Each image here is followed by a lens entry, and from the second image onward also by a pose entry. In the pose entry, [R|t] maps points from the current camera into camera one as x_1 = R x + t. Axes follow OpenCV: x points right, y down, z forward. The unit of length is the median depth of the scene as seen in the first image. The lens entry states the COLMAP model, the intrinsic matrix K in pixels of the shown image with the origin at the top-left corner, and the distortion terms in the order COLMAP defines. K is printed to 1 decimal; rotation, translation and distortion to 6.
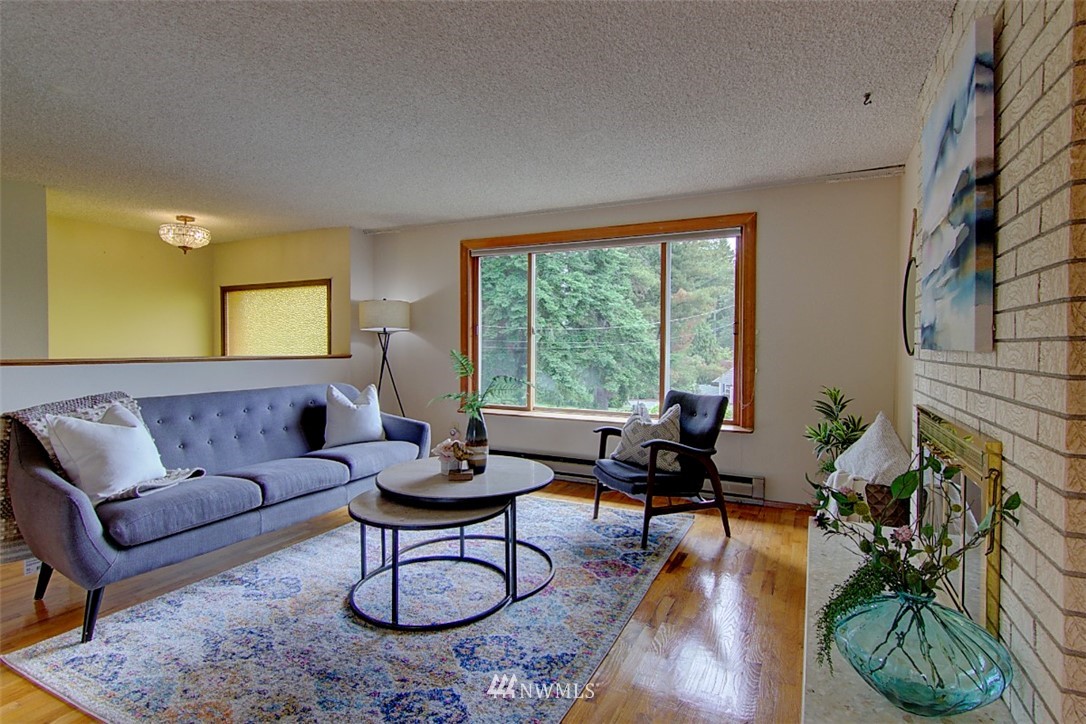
lens RADIAL K [[547.9, 0, 535.8], [0, 547.9, 356.0], [0, 0, 1]] dist [0.001764, -0.000480]
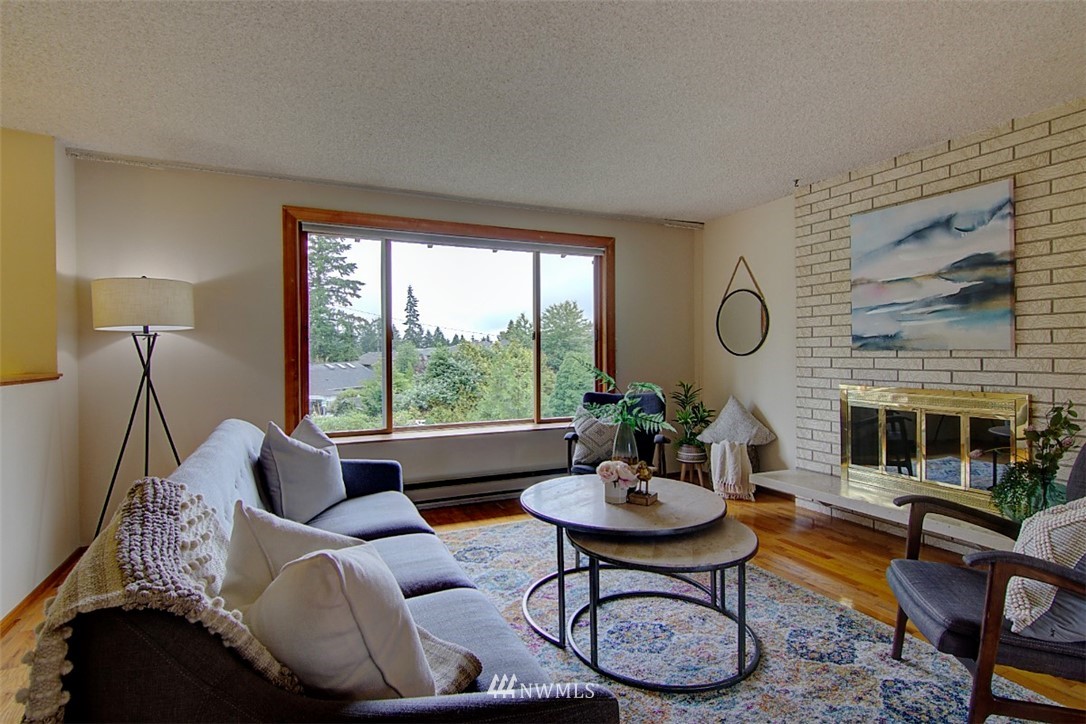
lens RADIAL K [[547.9, 0, 543.7], [0, 547.9, 358.6], [0, 0, 1]] dist [0.001764, -0.000480]
pose [[0.618611, -0.018964, 0.785469, -0.777404], [0.025689, 0.999662, 0.003903, -0.012120], [-0.785277, 0.017763, 0.618889, 0.487375]]
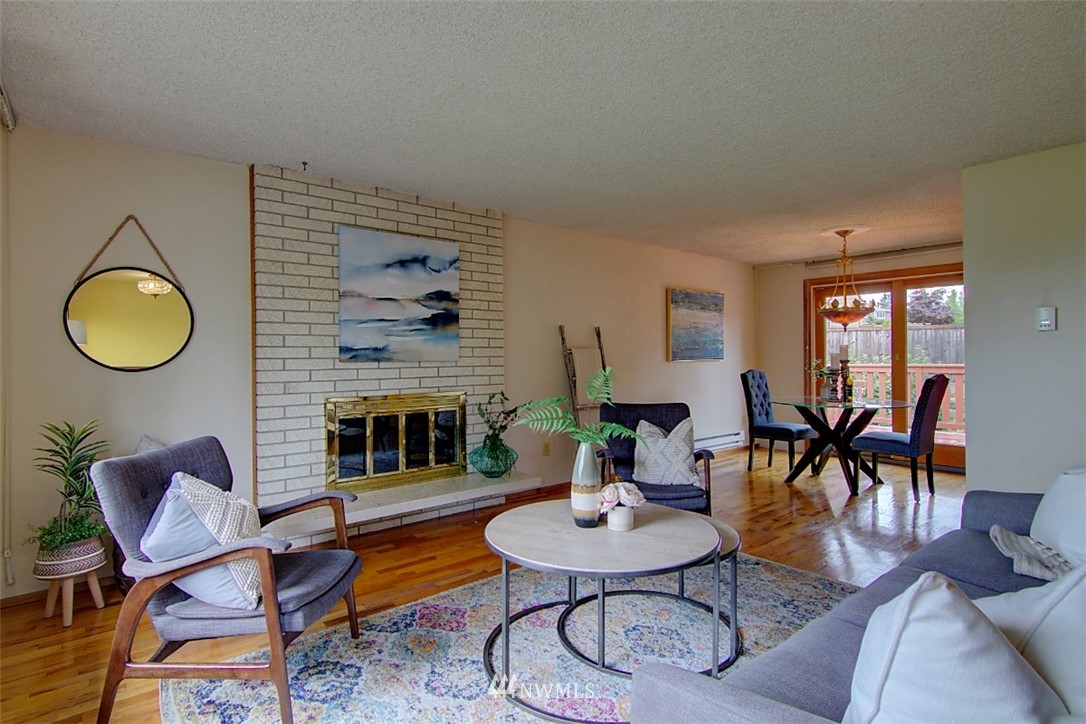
lens RADIAL K [[547.9, 0, 537.7], [0, 547.9, 357.6], [0, 0, 1]] dist [0.001764, -0.000480]
pose [[-0.914246, 0.001116, 0.405157, -0.313912], [0.010651, 0.999717, 0.021281, -0.036104], [-0.405019, 0.023772, -0.913999, 1.521449]]
